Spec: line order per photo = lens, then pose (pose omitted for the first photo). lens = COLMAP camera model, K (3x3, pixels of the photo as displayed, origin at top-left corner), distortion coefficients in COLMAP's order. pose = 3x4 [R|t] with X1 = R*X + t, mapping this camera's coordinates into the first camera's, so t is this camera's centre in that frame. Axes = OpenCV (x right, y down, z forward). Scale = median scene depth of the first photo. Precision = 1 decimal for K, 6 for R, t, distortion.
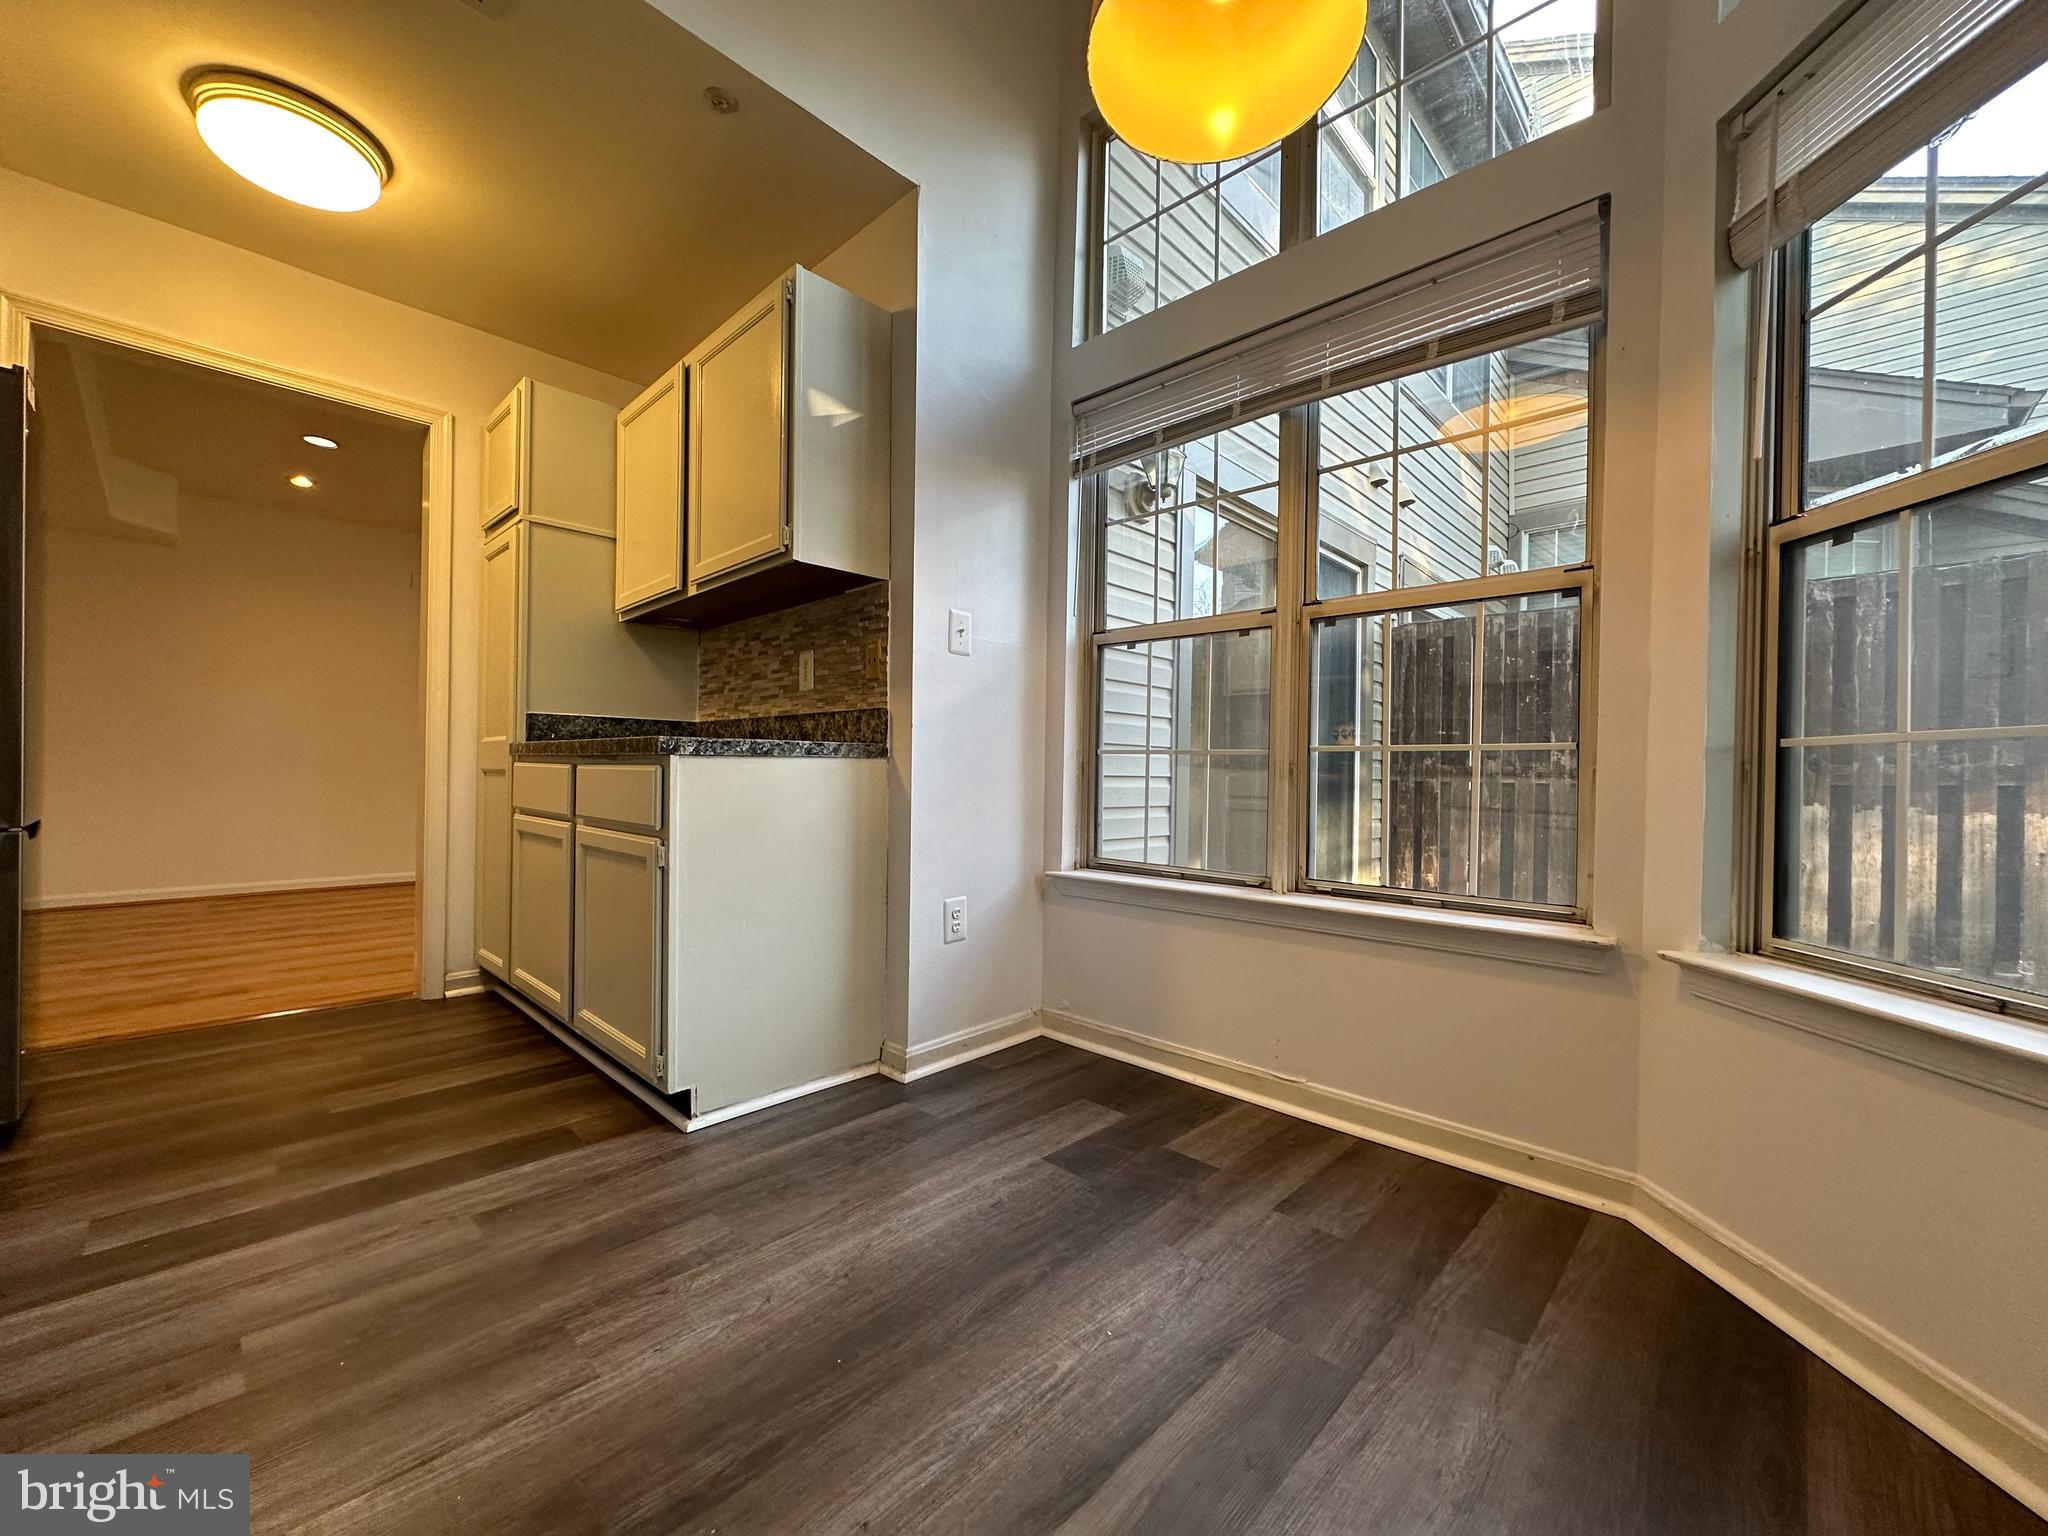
lens RADIAL K [[817.3, 0, 1024.0], [0, 817.3, 768.0], [0, 0, 1]] dist [-0.000482, 0.000010]
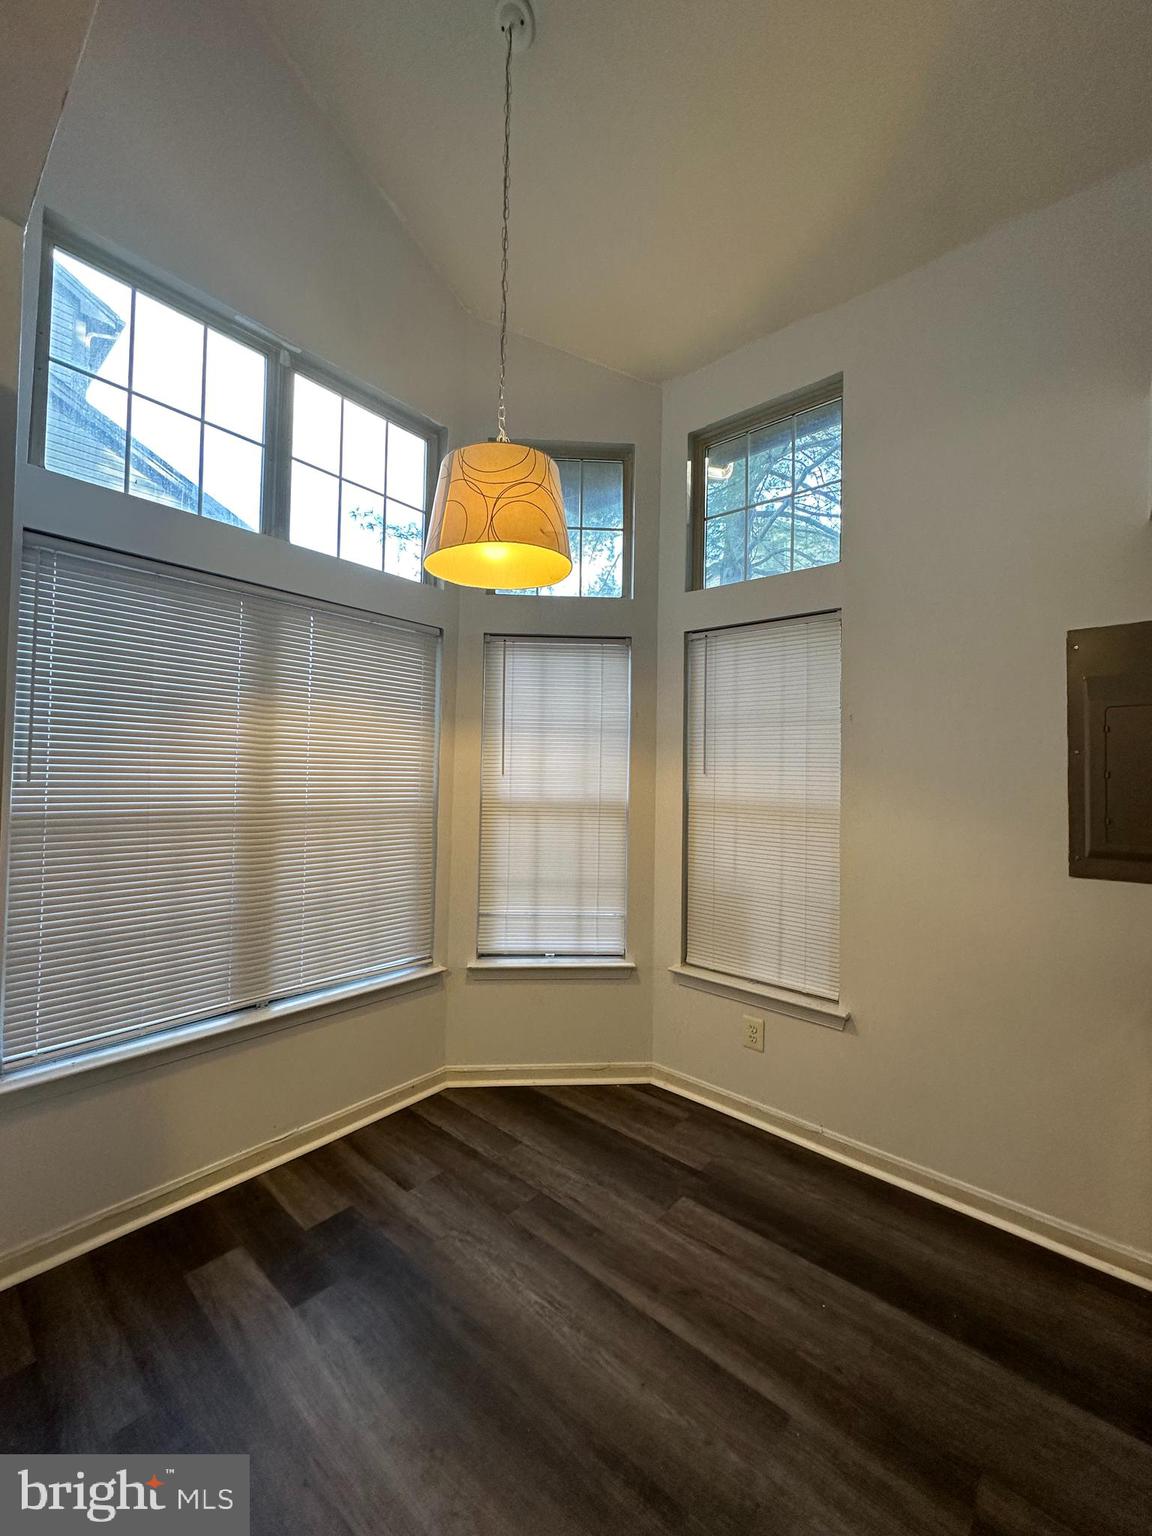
lens RADIAL K [[613.0, 0, 576.0], [0, 613.0, 768.0], [0, 0, 1]] dist [-0.000482, 0.000010]
pose [[-0.050553, 0.002938, 0.998717, -0.874881], [-0.023075, 0.999725, -0.004109, -0.300815], [-0.998455, -0.023254, -0.050472, 0.656445]]
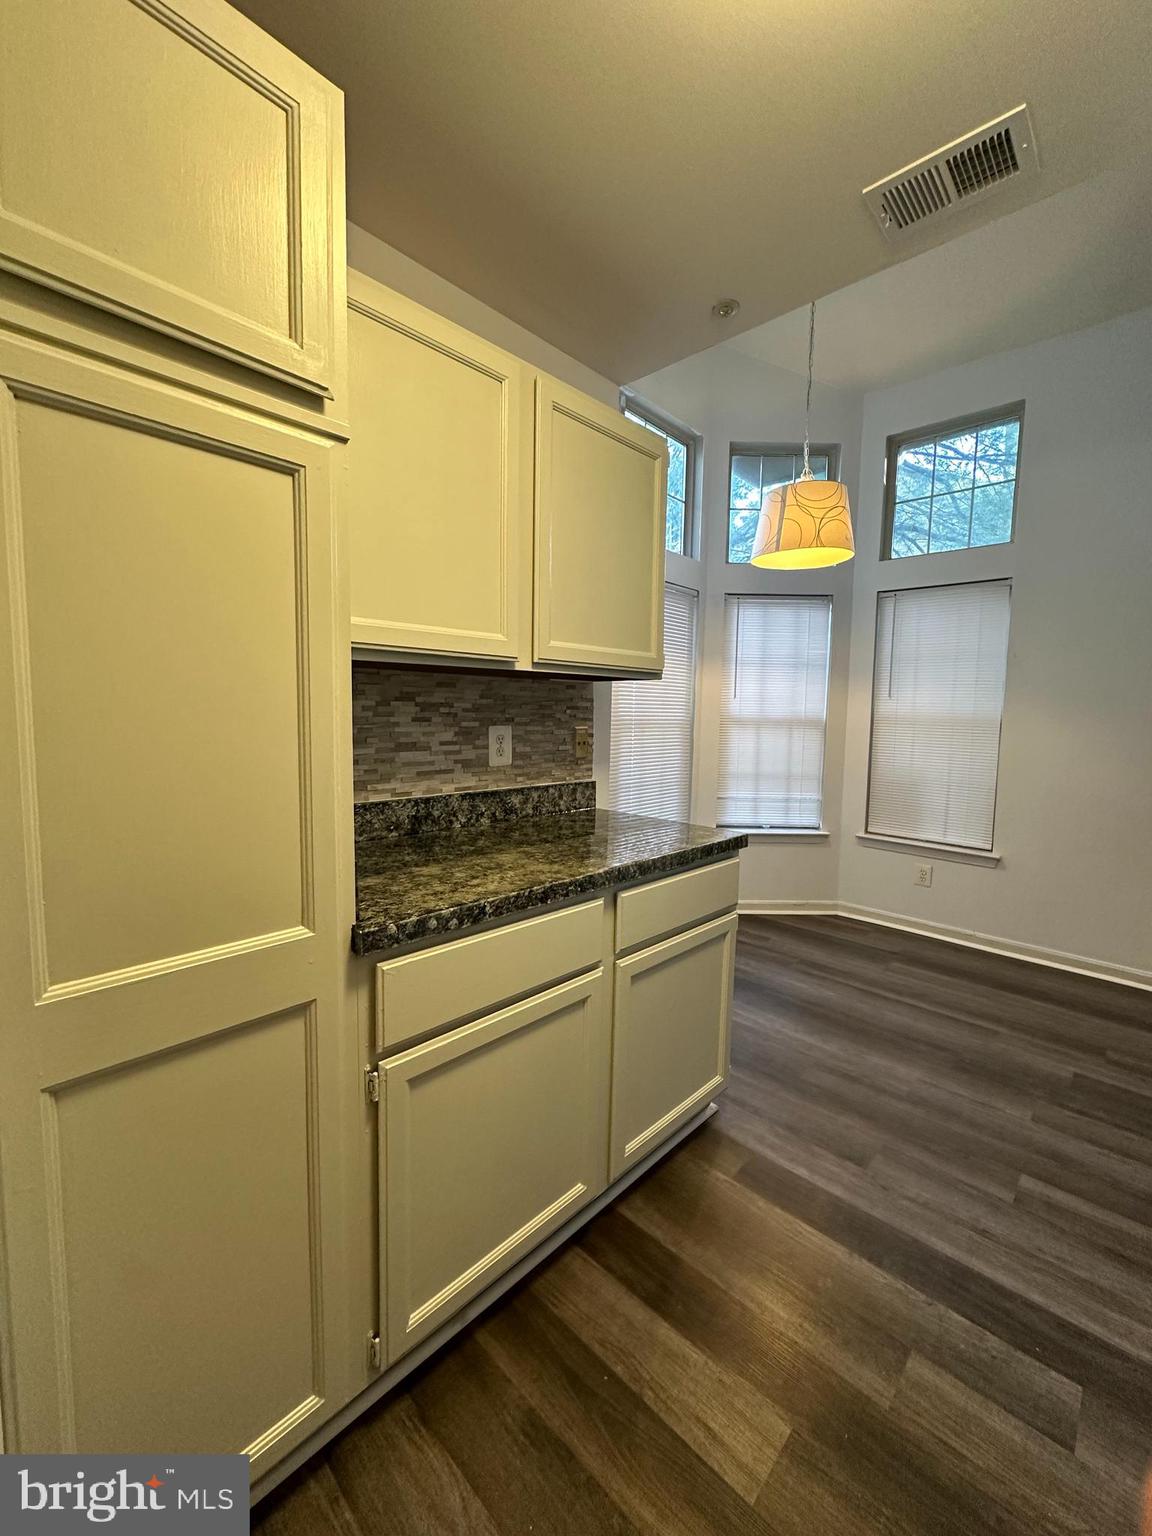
lens RADIAL K [[615.6, 0, 577.7], [0, 615.6, 765.8], [0, 0, 1]] dist [-0.000074, -0.000131]
pose [[-0.008398, -0.099353, 0.995017, -1.482680], [-0.022111, 0.994827, 0.099148, -0.250447], [-0.999720, -0.021168, -0.010552, 1.339004]]
